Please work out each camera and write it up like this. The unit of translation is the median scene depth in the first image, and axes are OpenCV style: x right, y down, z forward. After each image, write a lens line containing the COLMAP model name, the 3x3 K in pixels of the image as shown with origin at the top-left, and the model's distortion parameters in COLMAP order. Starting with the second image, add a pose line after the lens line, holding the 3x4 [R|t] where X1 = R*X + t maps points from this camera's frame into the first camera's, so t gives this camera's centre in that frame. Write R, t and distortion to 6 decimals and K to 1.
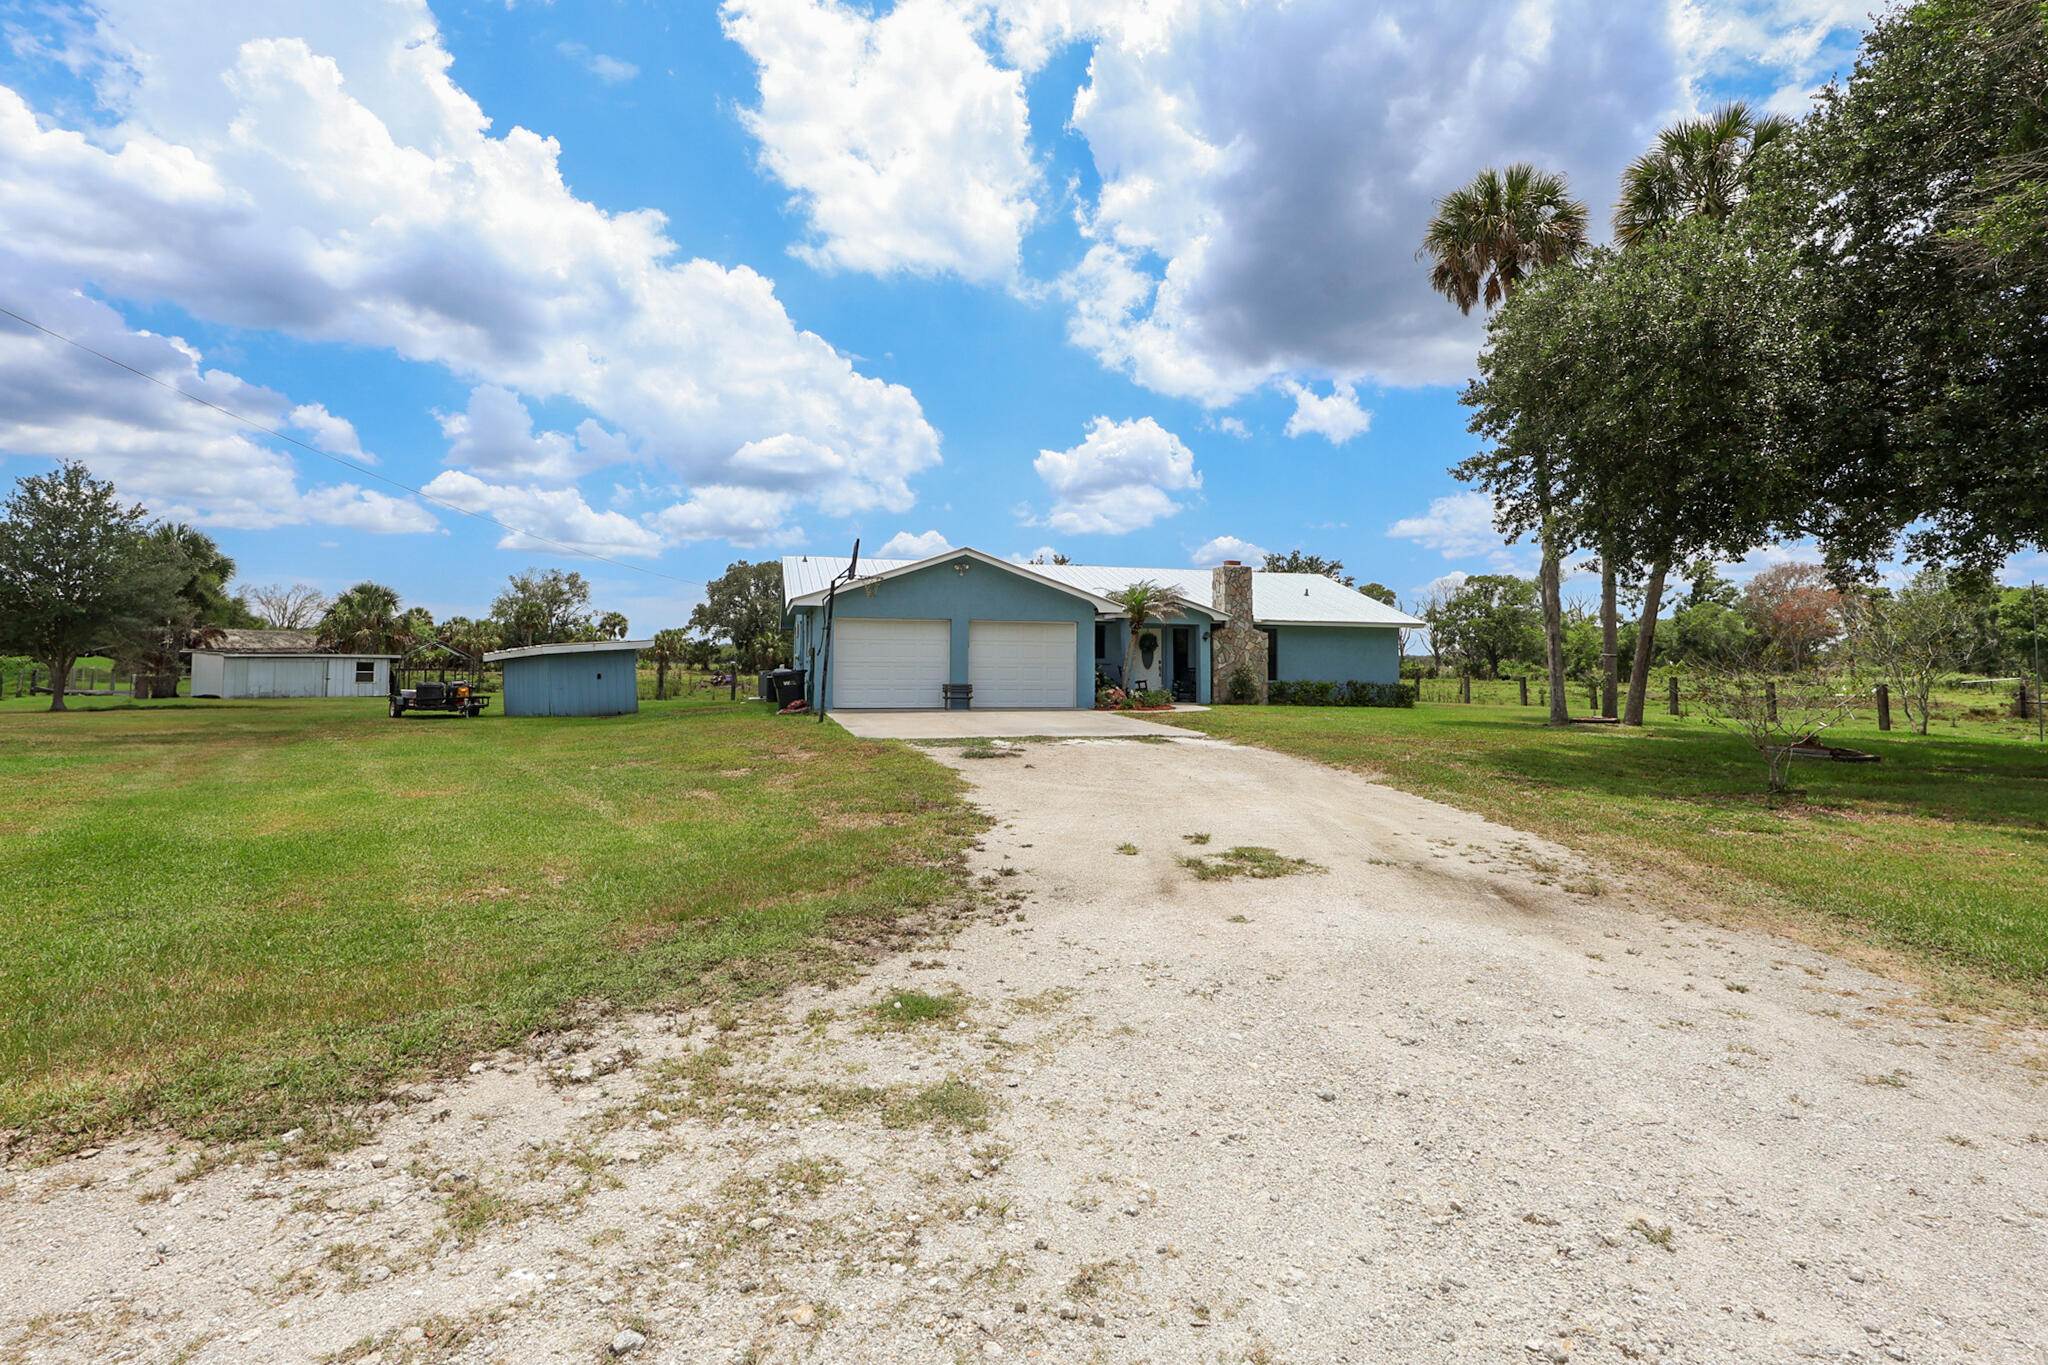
lens RADIAL K [[1008.7, 0, 1024.6], [0, 1008.7, 680.8], [0, 0, 1]] dist [0.000504, 0.001241]
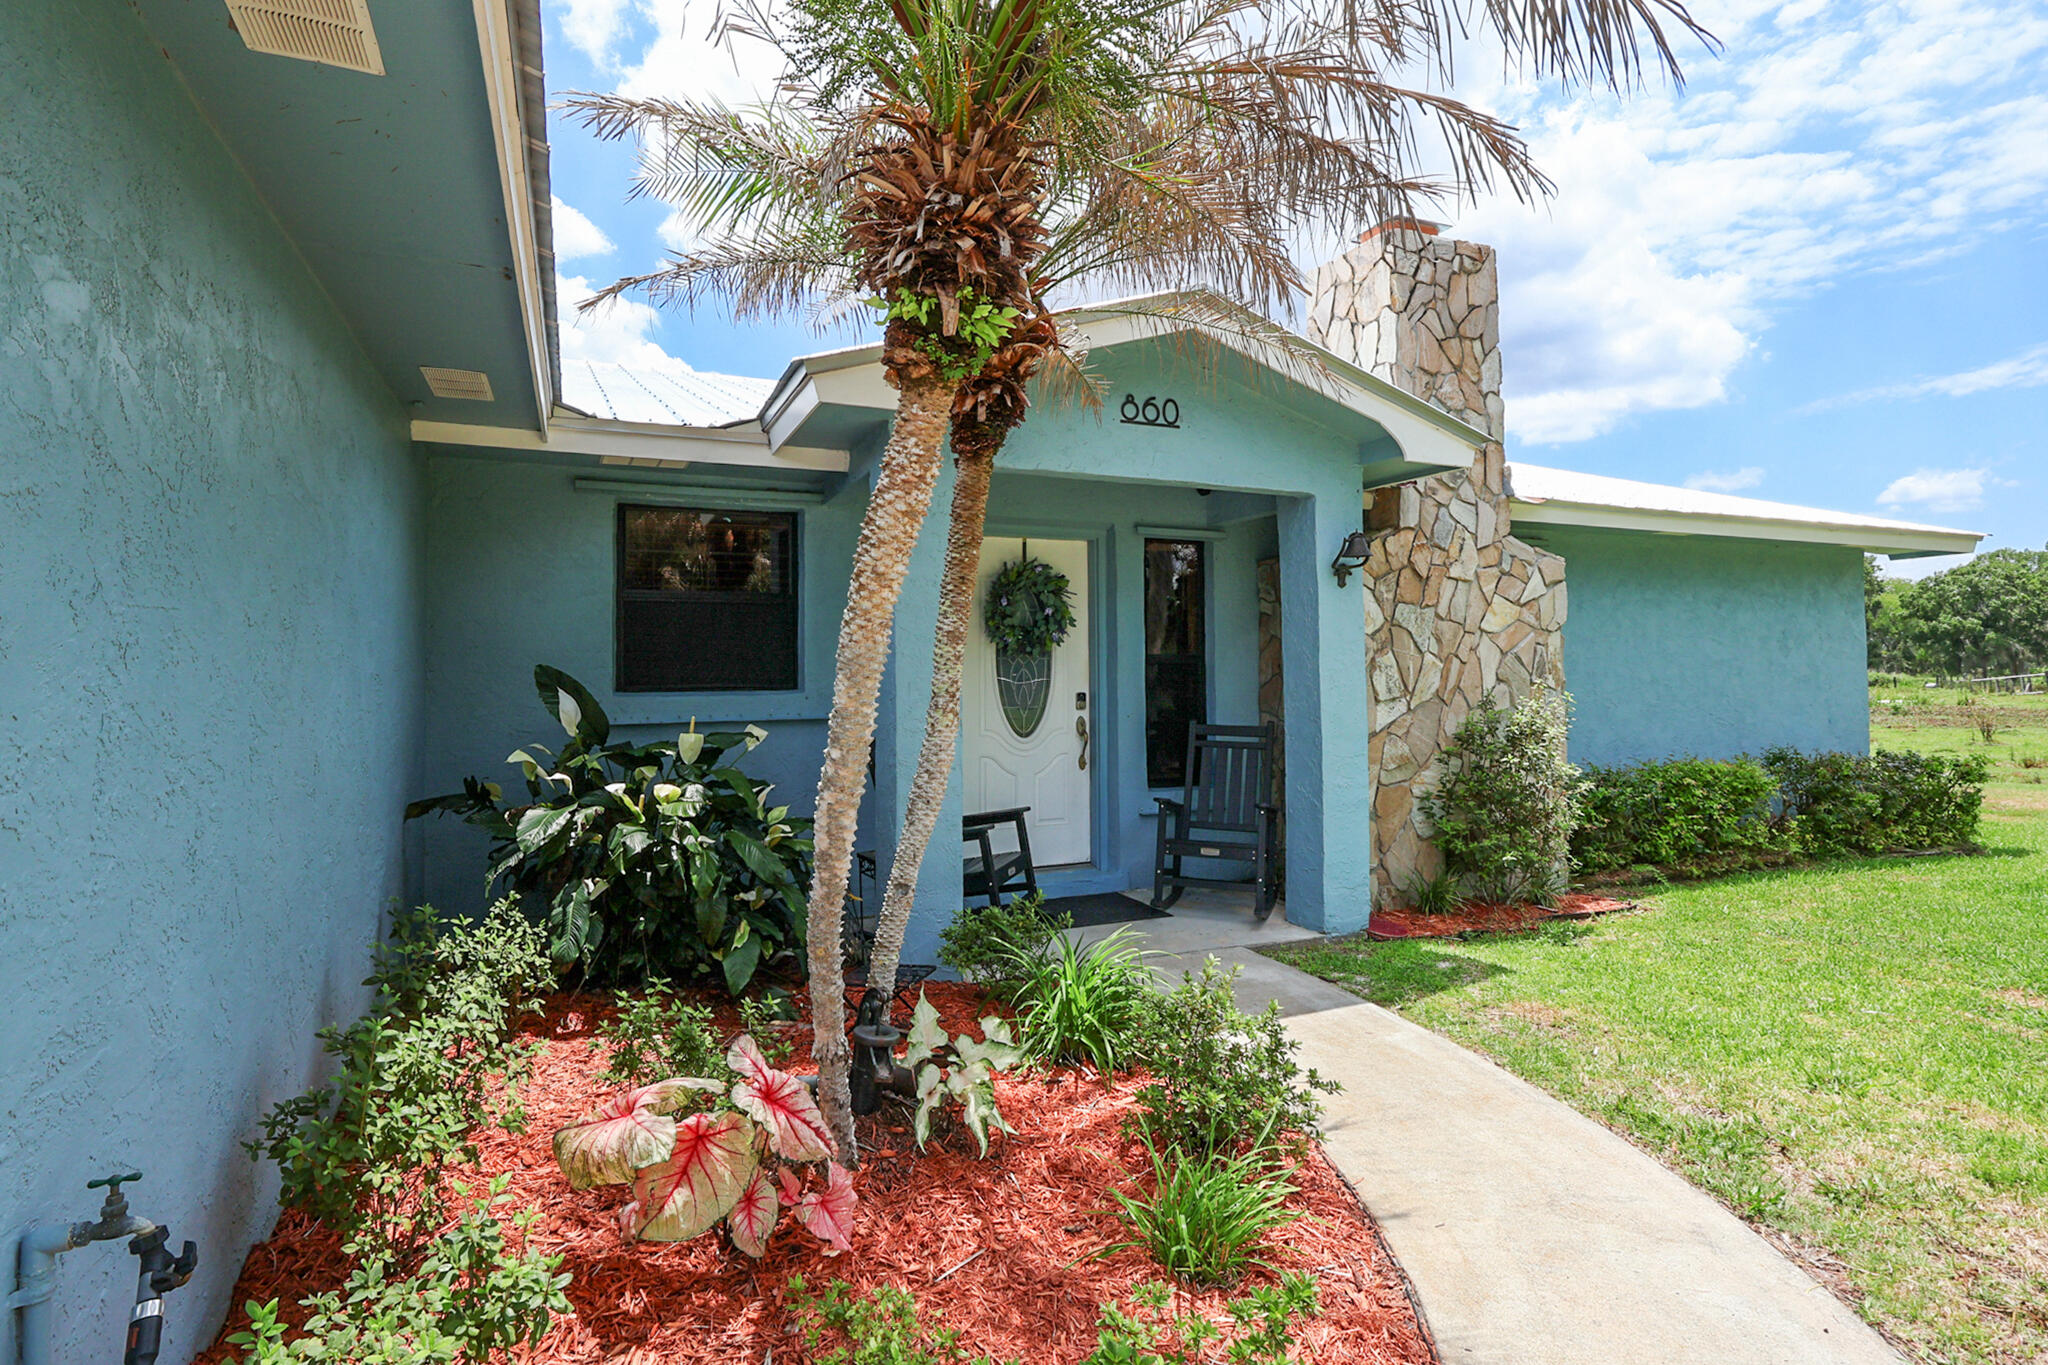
lens RADIAL K [[1008.7, 0, 1023.0], [0, 1008.7, 677.8], [0, 0, 1]] dist [0.000504, 0.001241]
pose [[0.988454, -0.018193, 0.150422, 0.088335], [0.019765, 0.999765, -0.008960, -0.020897], [-0.150224, 0.011829, 0.988581, 0.774374]]
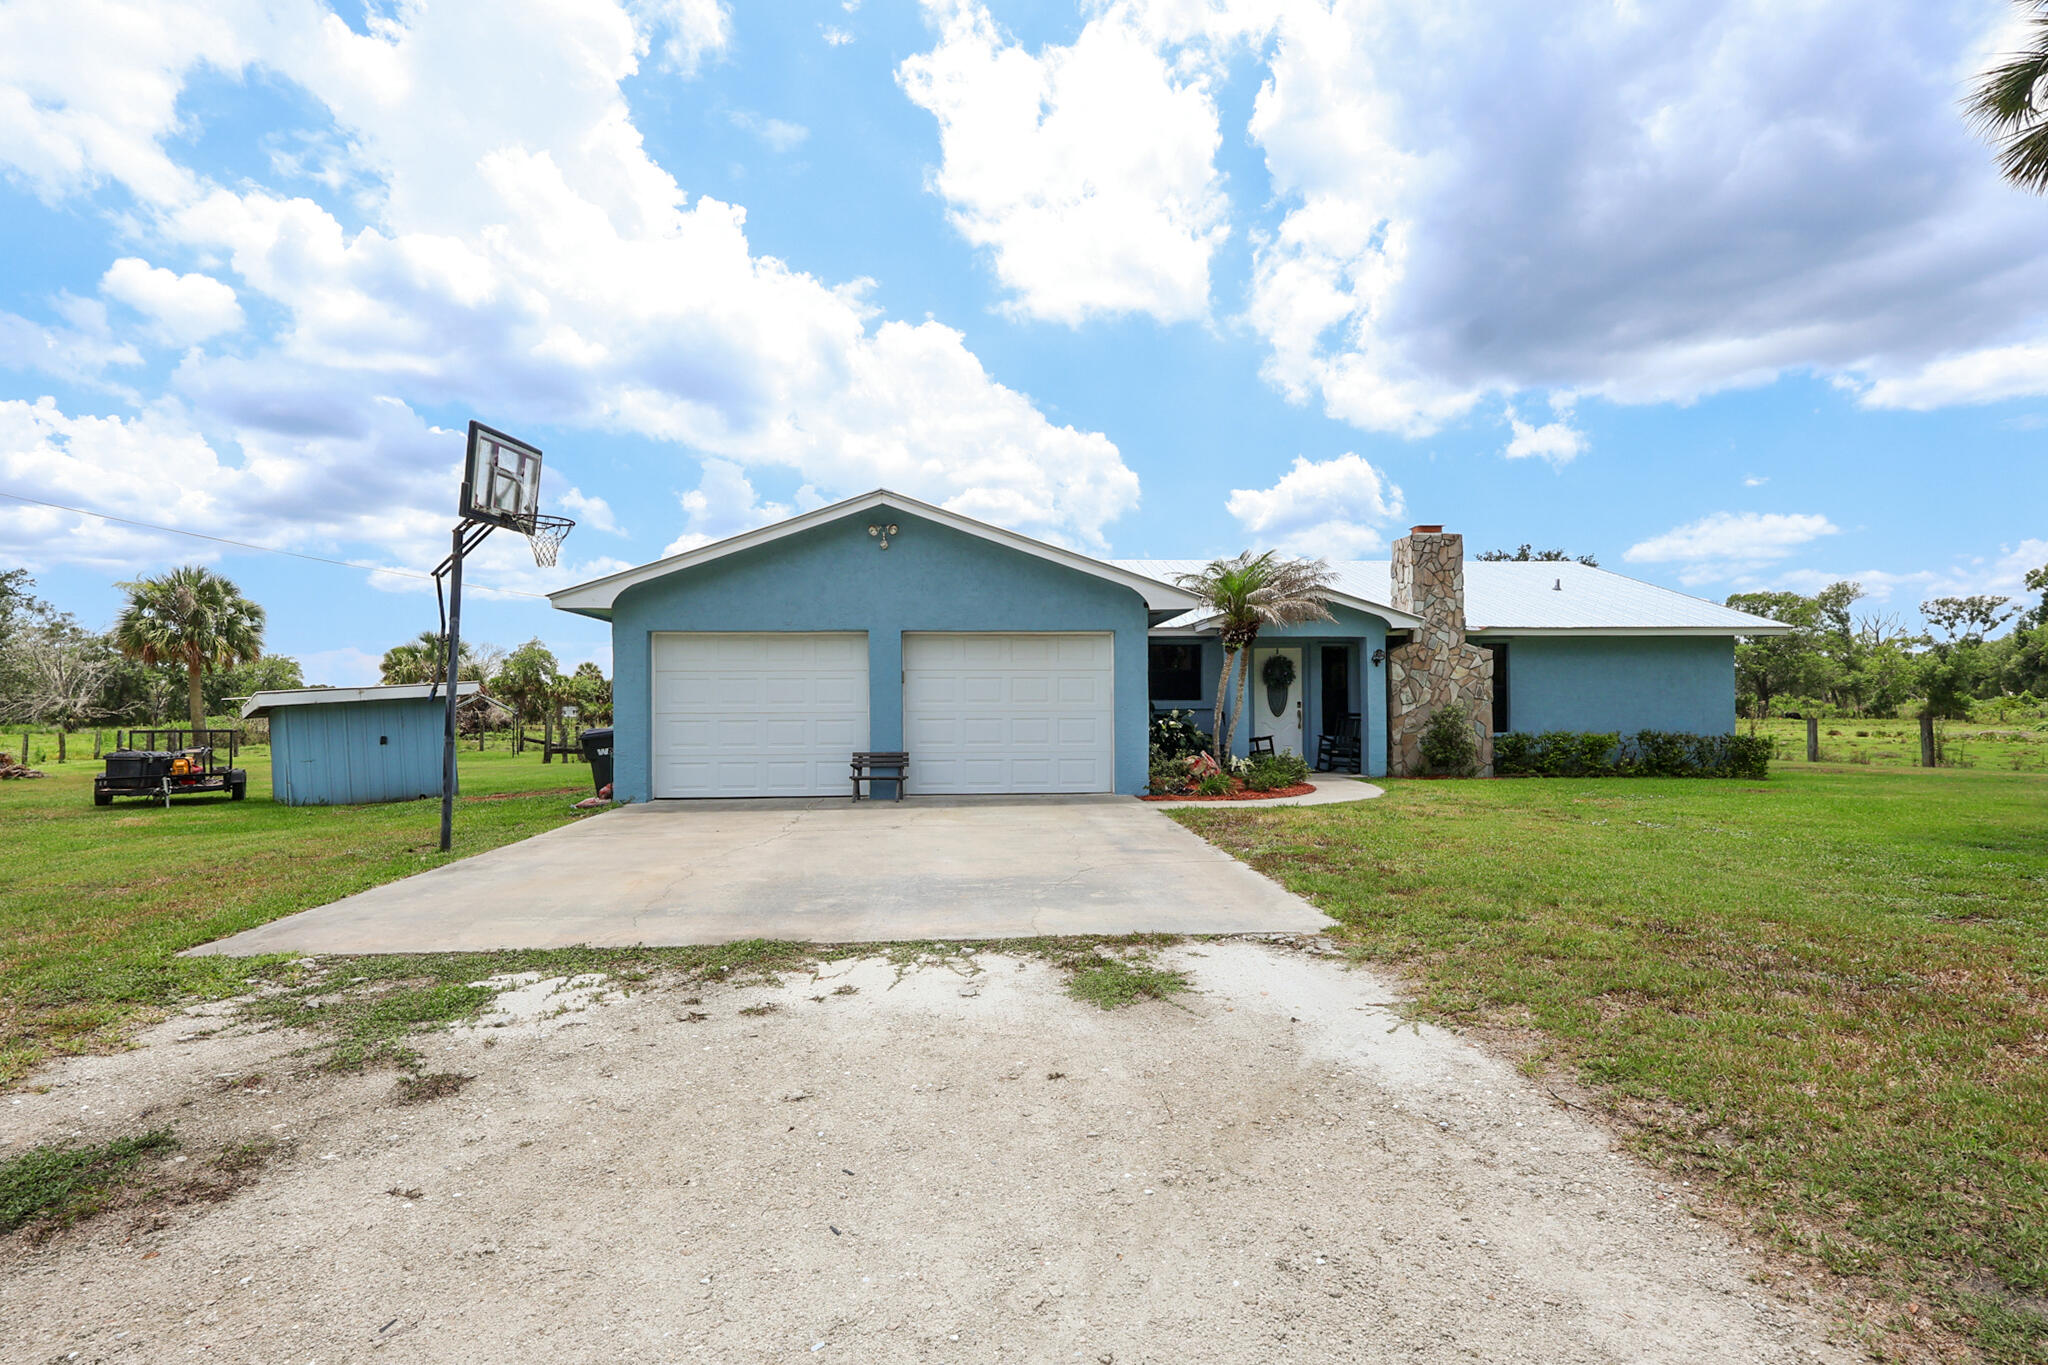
lens RADIAL K [[1008.7, 0, 1039.2], [0, 1008.7, 716.6], [0, 0, 1]] dist [0.000504, 0.001241]
pose [[0.984205, -0.014347, -0.176449, 0.086146], [0.012836, 0.999871, -0.009699, -0.007389], [0.176565, 0.007281, 0.984262, 0.381267]]
